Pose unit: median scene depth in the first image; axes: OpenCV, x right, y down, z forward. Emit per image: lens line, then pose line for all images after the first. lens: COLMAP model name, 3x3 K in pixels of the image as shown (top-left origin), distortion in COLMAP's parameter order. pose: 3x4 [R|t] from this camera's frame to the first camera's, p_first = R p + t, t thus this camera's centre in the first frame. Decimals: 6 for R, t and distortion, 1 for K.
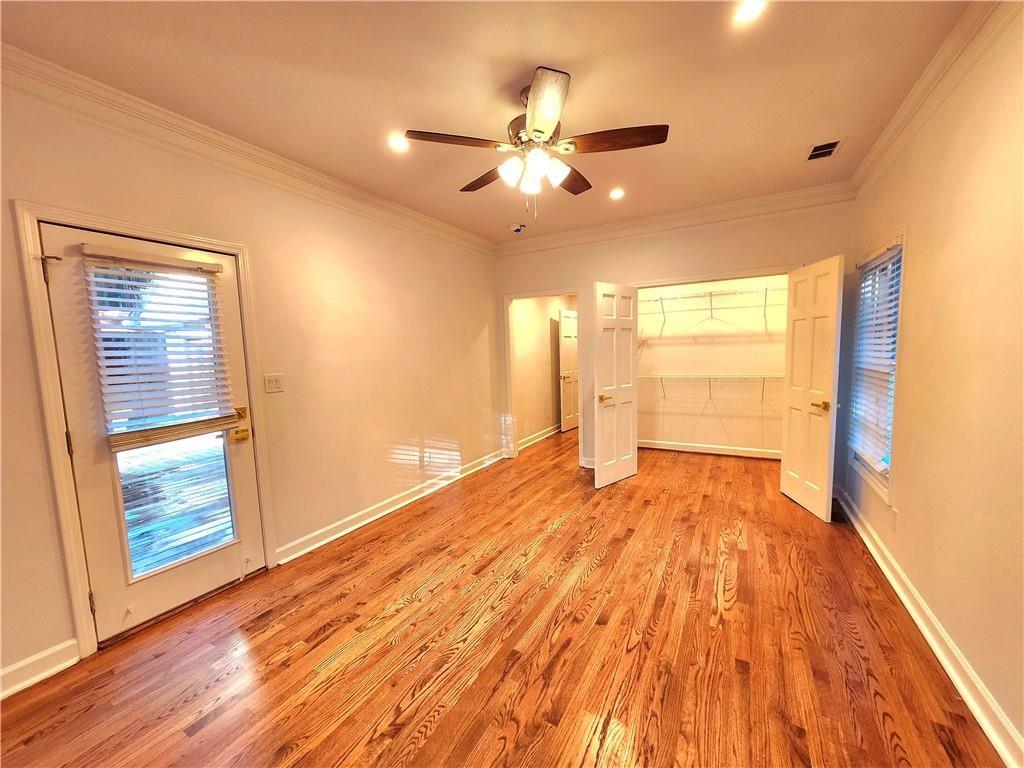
lens RADIAL K [[400.3, 0, 514.3], [0, 400.3, 391.1], [0, 0, 1]] dist [0.002700, -0.000756]
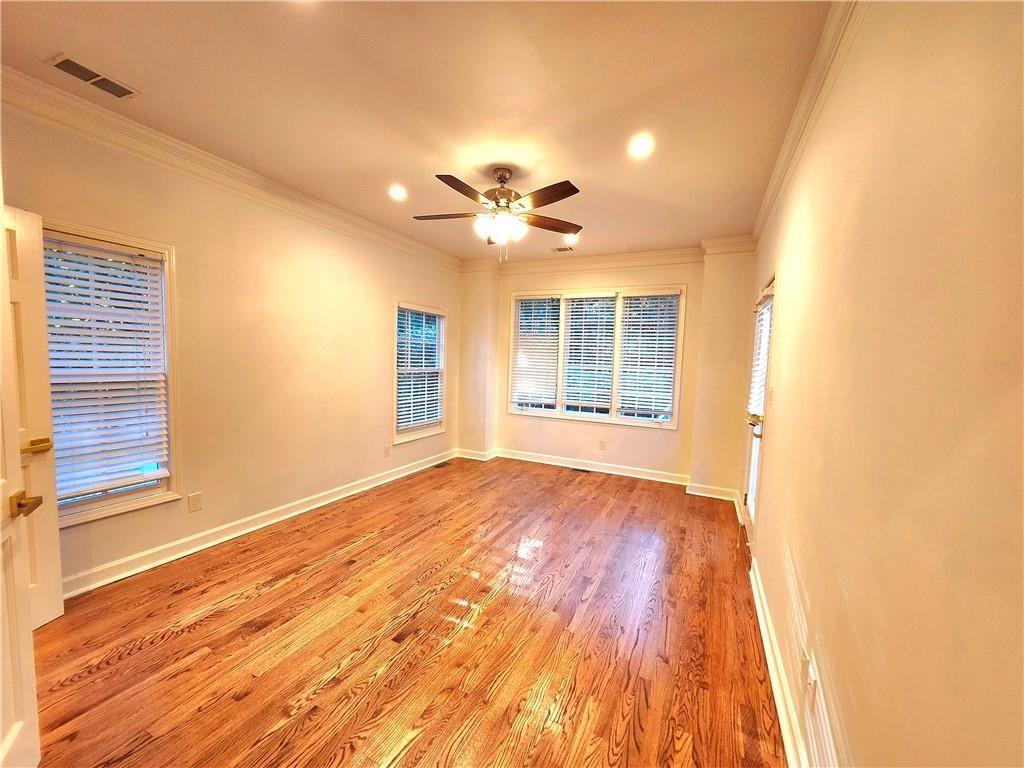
lens RADIAL K [[400.3, 0, 514.3], [0, 400.3, 391.1], [0, 0, 1]] dist [0.002700, -0.000756]
pose [[-0.998034, 0.003547, -0.062570, 0.088751], [-0.007730, 0.983806, 0.179070, -0.243207], [0.062192, 0.179202, -0.981845, 2.356867]]
